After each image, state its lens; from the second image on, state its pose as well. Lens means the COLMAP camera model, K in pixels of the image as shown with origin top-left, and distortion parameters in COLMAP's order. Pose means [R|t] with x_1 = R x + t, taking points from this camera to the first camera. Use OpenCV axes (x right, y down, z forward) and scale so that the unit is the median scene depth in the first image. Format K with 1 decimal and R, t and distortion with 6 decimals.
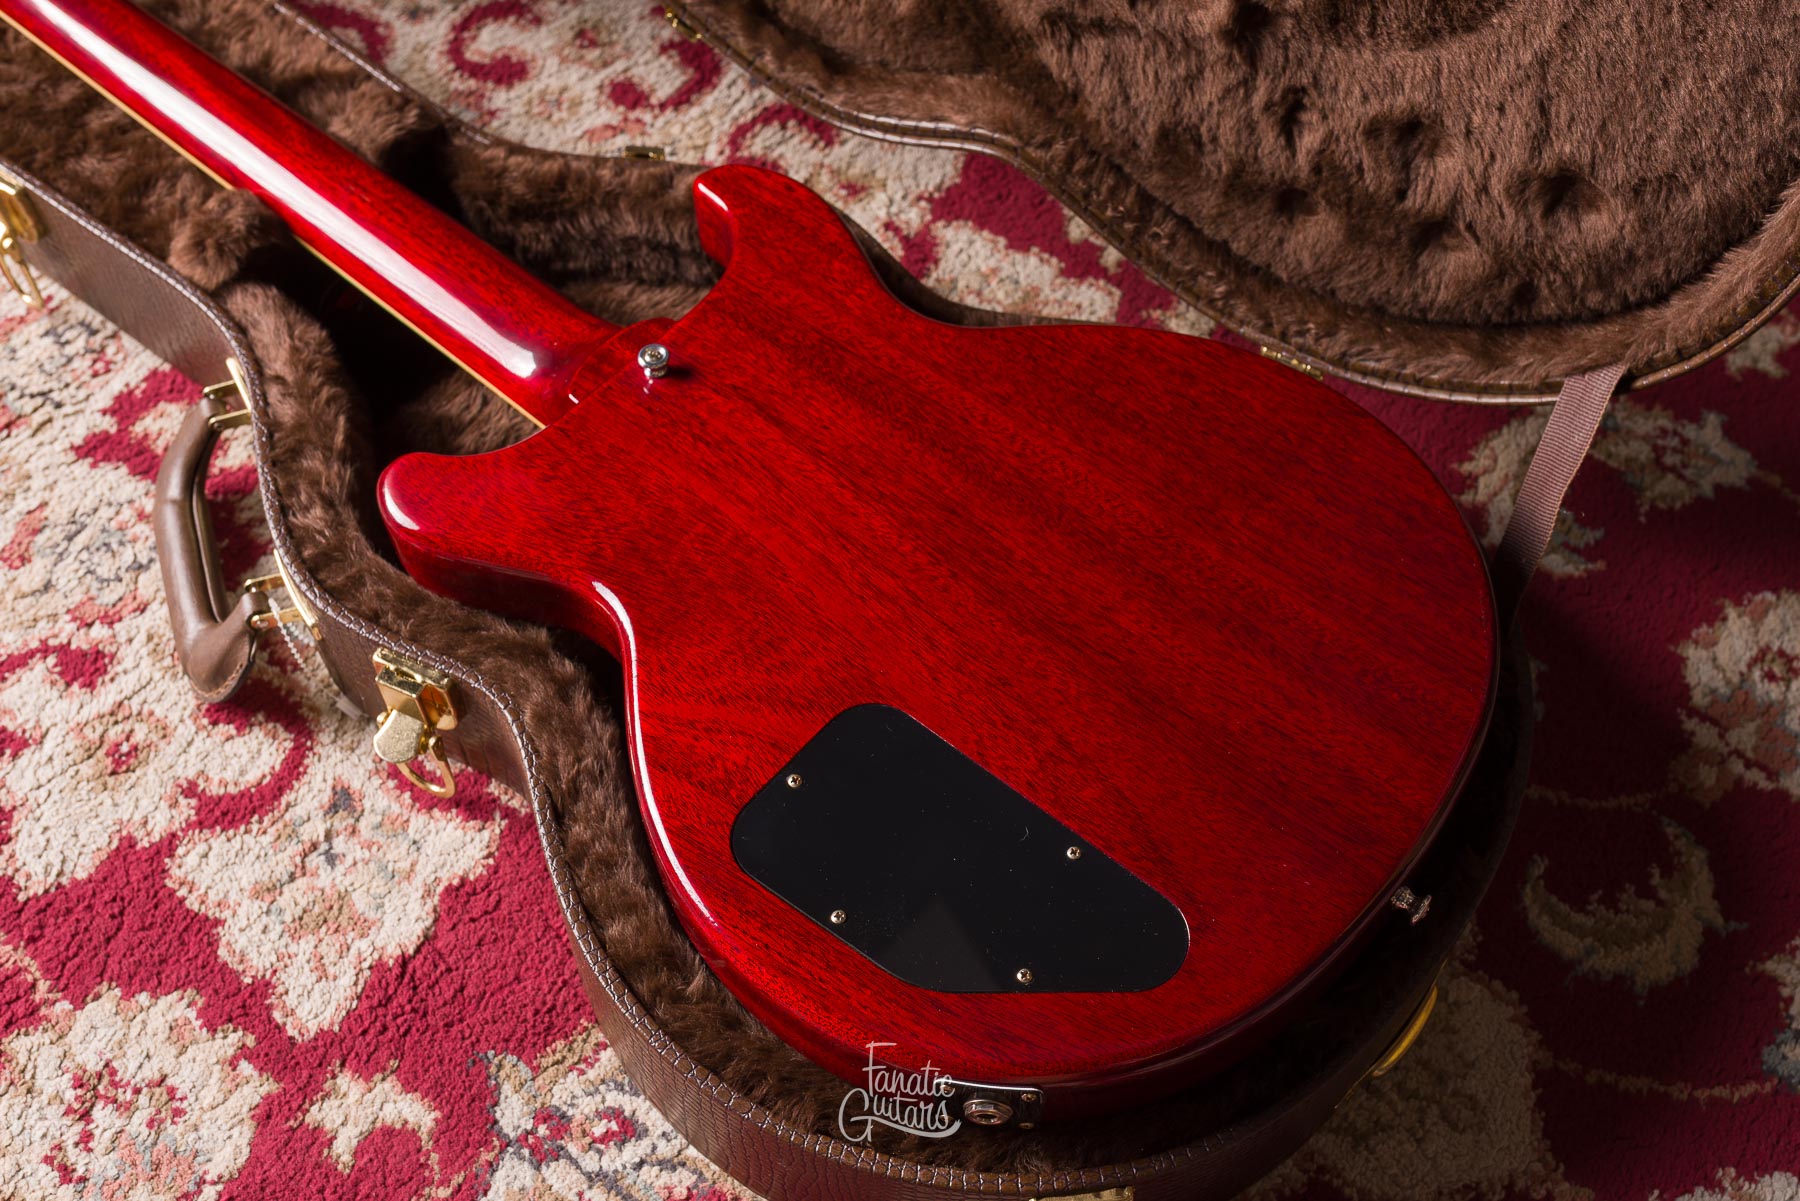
lens RADIAL K [[1876.0, 0, 965.1], [0, 1876.0, 644.6], [0, 0, 1]] dist [-0.002216, 0.002988]
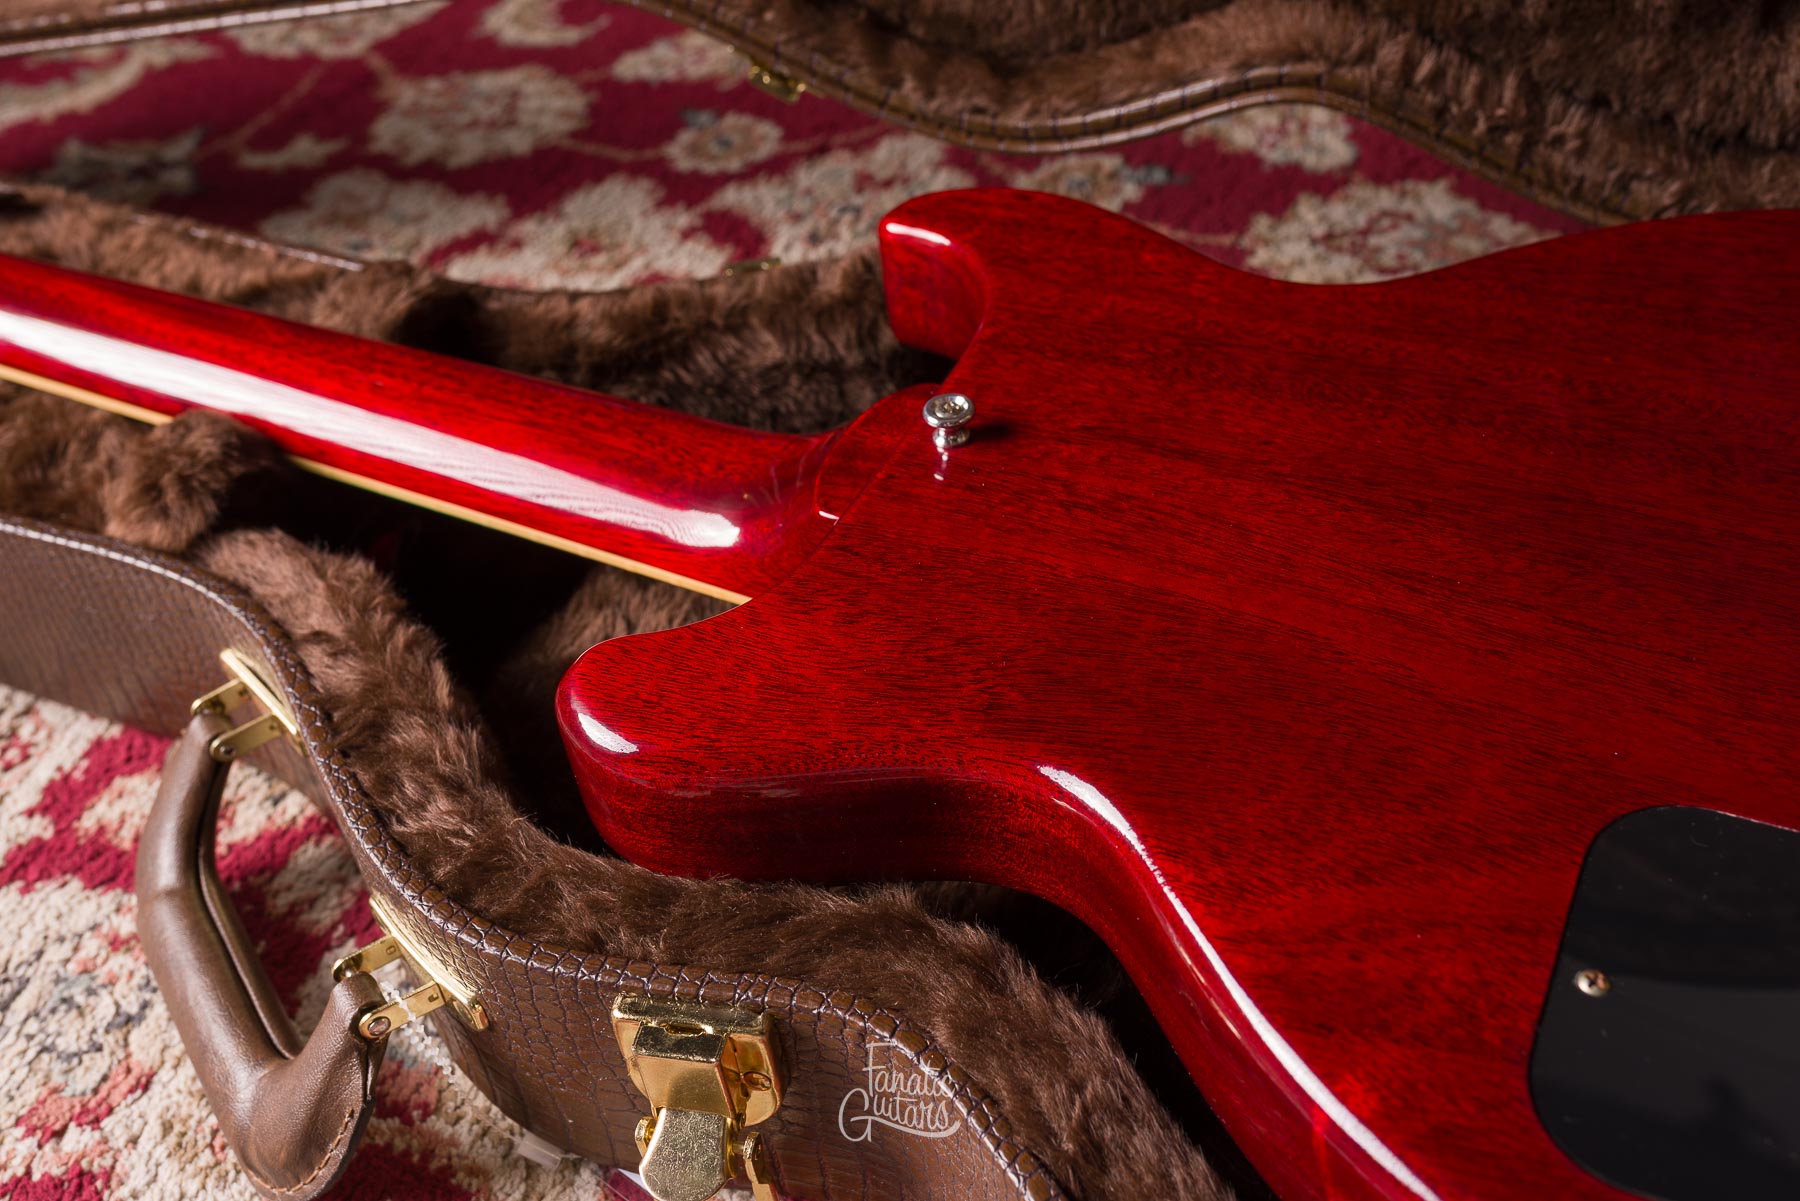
lens RADIAL K [[1788.3, 0, 896.4], [0, 1788.3, 599.2], [0, 0, 1]] dist [0.003344, -0.002281]
pose [[0.967541, -0.239815, 0.079711, -0.231035], [0.252326, 0.934226, -0.252099, 0.042370], [-0.014011, 0.264029, 0.964413, 0.437869]]
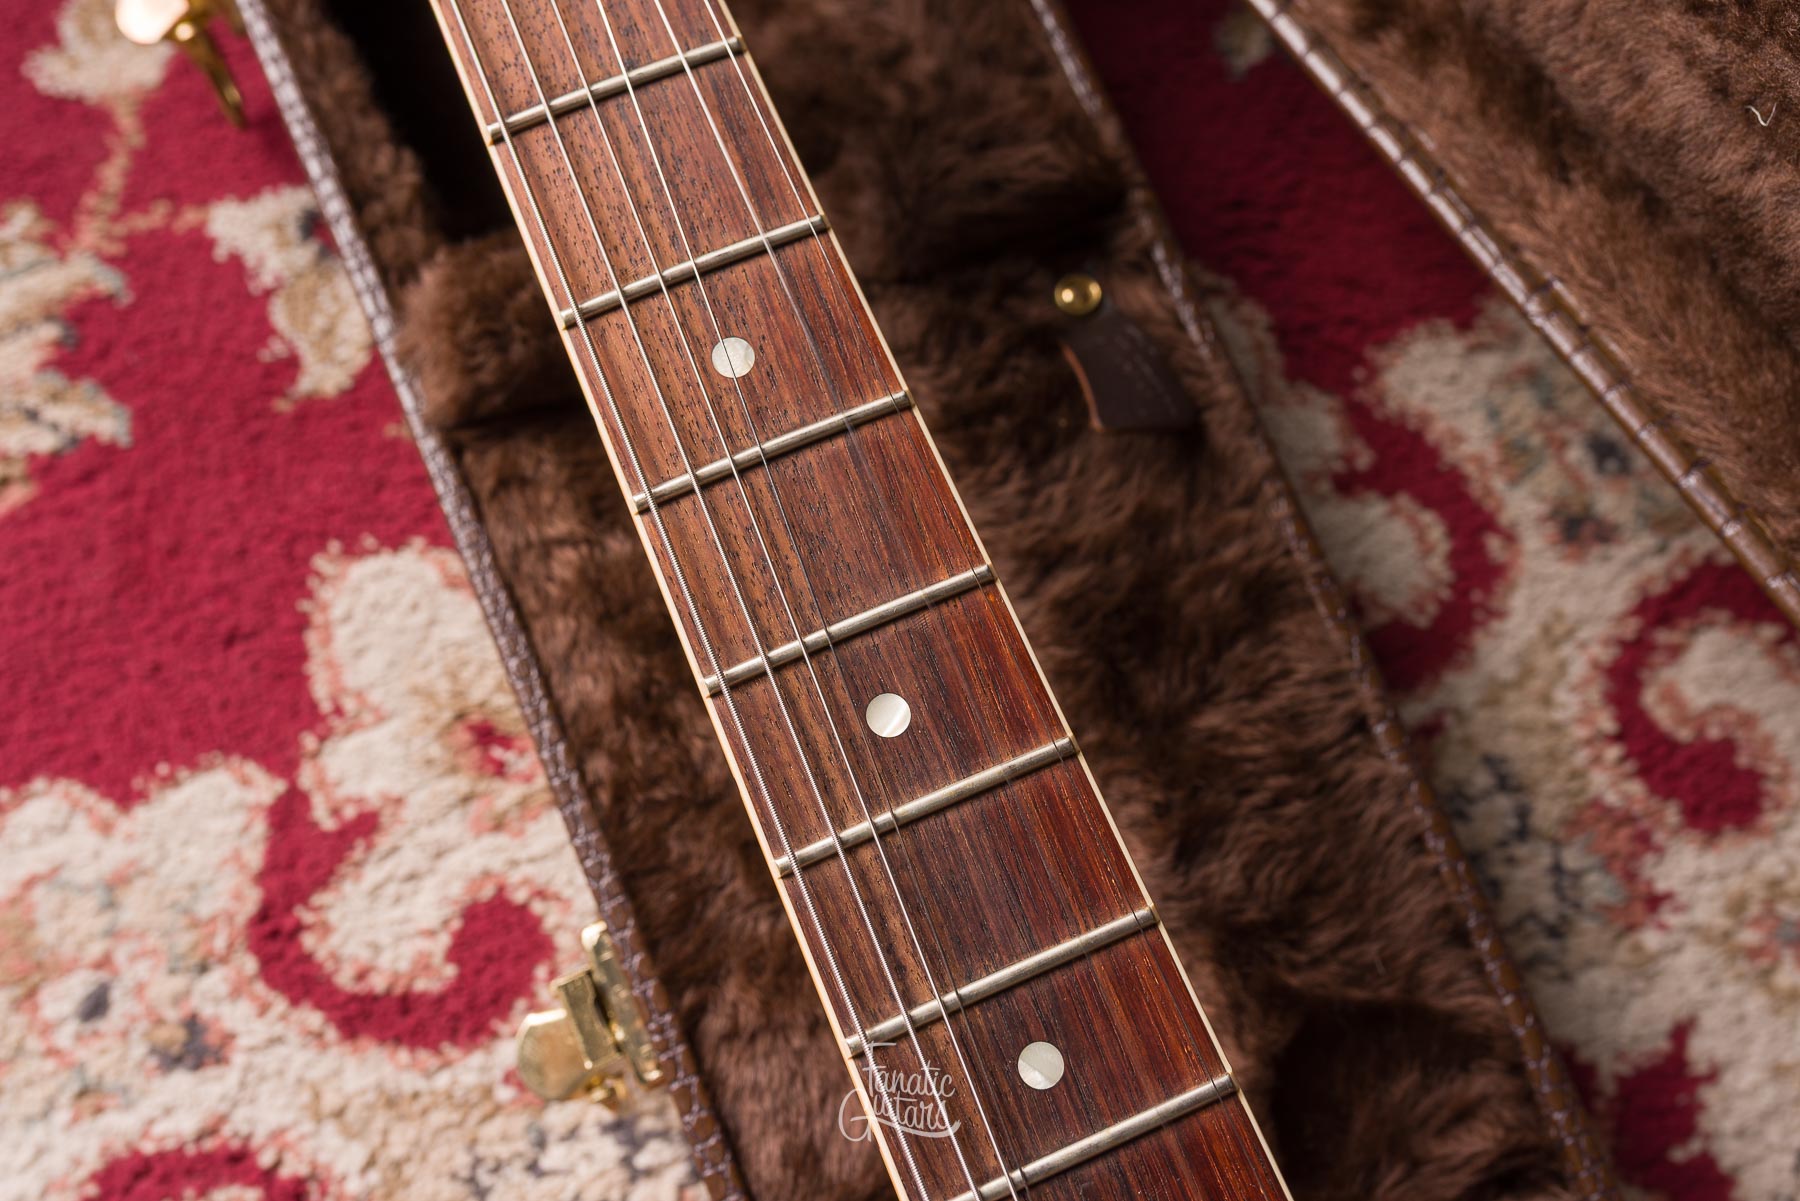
lens RADIAL K [[1829.9, 0, 901.2], [0, 1829.9, 603.9], [0, 0, 1]] dist [0.001448, -0.001475]
pose [[0.870847, 0.457624, -0.179462, -0.473630], [-0.396576, 0.869798, 0.293563, -0.525526], [0.290437, -0.184478, 0.938943, 0.712921]]
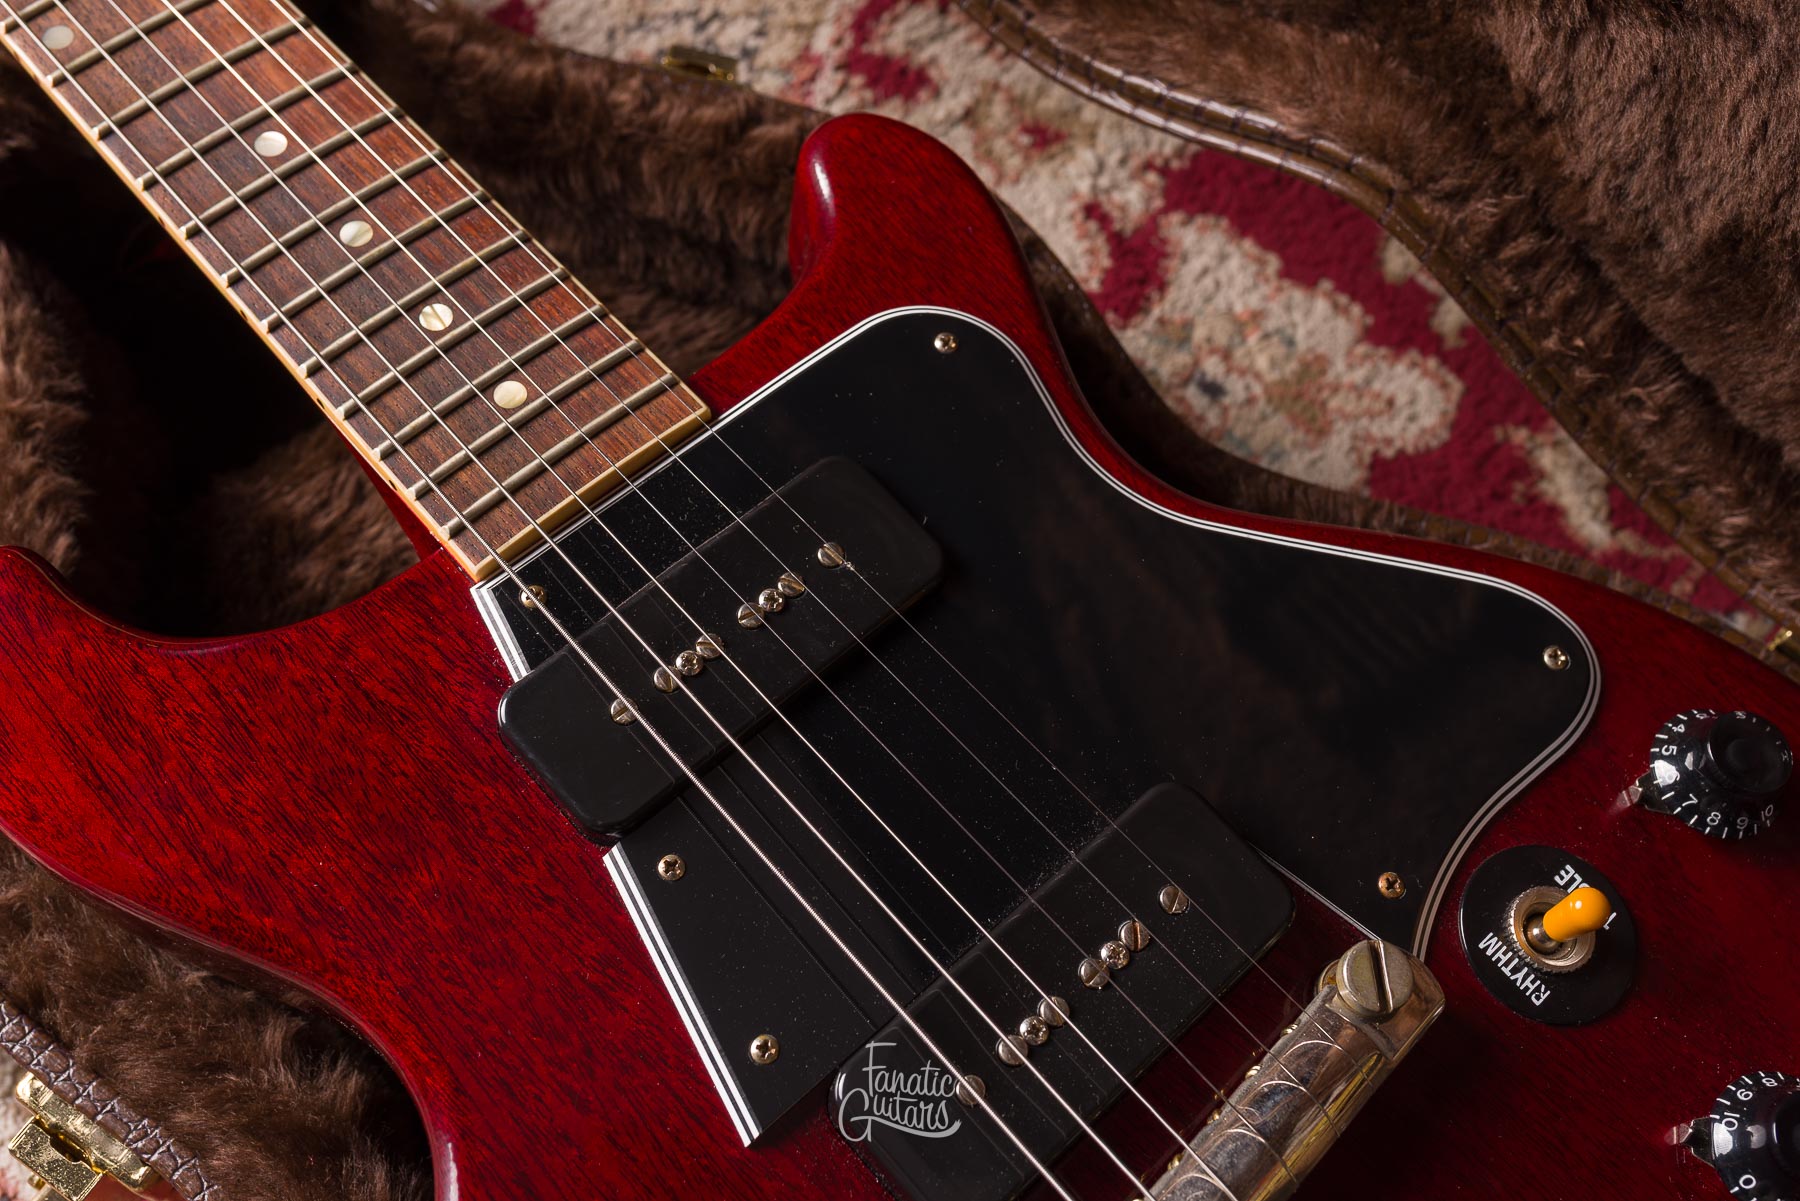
lens RADIAL K [[1799.8, 0, 898.1], [0, 1799.8, 599.1], [0, 0, 1]] dist [0.000847, -0.000941]
pose [[0.987161, 0.152339, -0.048020, -0.069564], [-0.145343, 0.981390, 0.125497, -0.205173], [0.066245, -0.116907, 0.990931, 0.506143]]
